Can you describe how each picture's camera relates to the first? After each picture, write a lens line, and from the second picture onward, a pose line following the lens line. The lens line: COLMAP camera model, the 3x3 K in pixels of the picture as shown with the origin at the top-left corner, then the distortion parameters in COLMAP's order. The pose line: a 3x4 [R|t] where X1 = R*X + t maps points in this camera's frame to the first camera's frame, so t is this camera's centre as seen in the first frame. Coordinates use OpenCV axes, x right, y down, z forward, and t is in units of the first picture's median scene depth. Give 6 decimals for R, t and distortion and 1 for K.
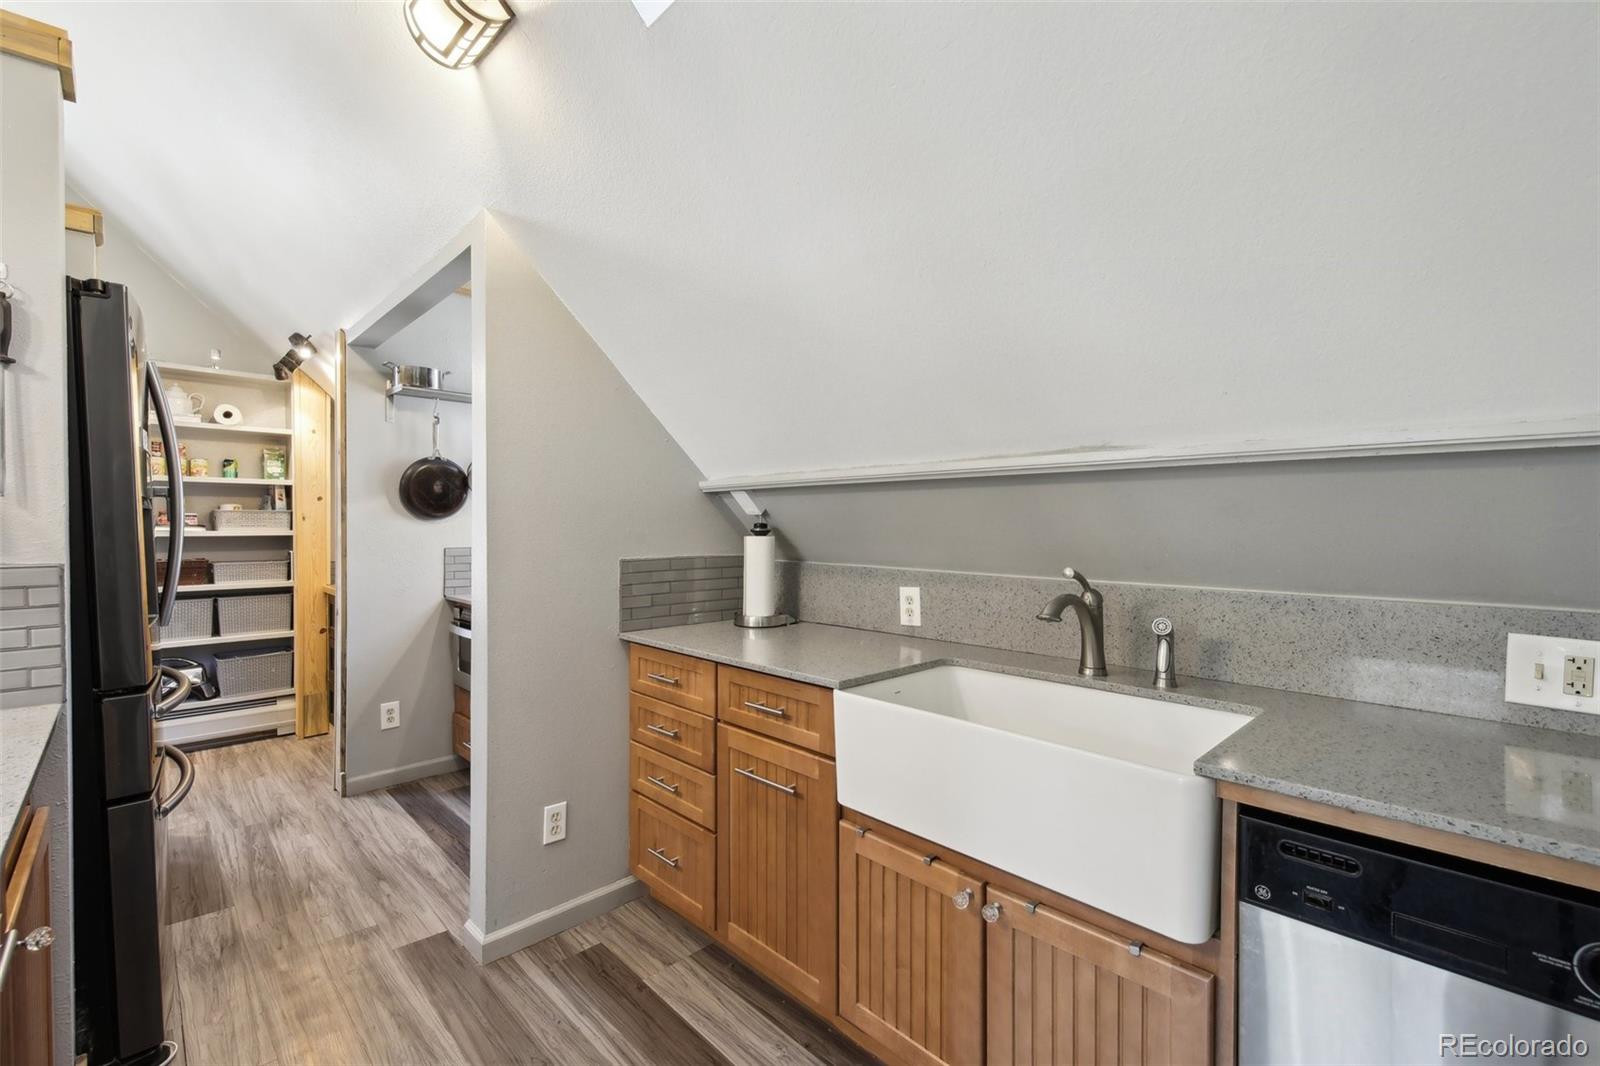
lens RADIAL K [[688.2, 0, 793.4], [0, 688.2, 529.6], [0, 0, 1]] dist [0.009231, -0.000101]
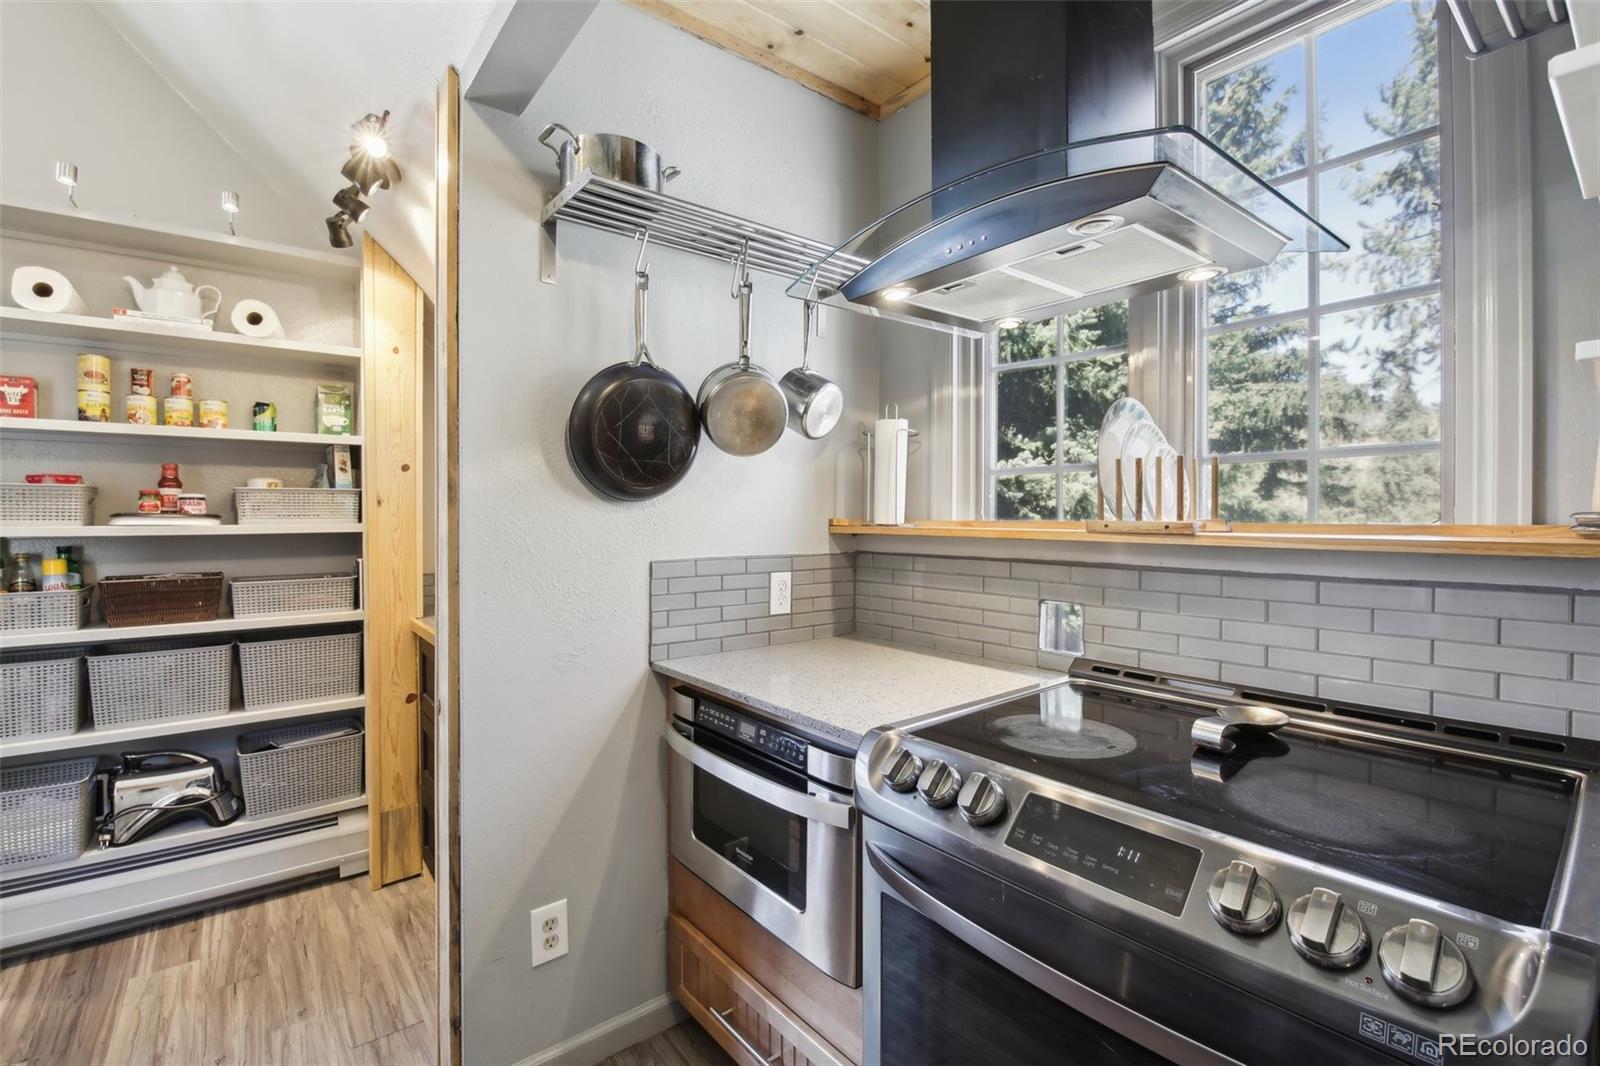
lens RADIAL K [[701.0, 0, 792.5], [0, 701.0, 512.8], [0, 0, 1]] dist [-0.002646, -0.008802]
pose [[0.994914, -0.005510, -0.100575, -0.312655], [0.004780, 0.999960, -0.007495, -0.001503], [0.100612, 0.006976, 0.994901, 0.462026]]
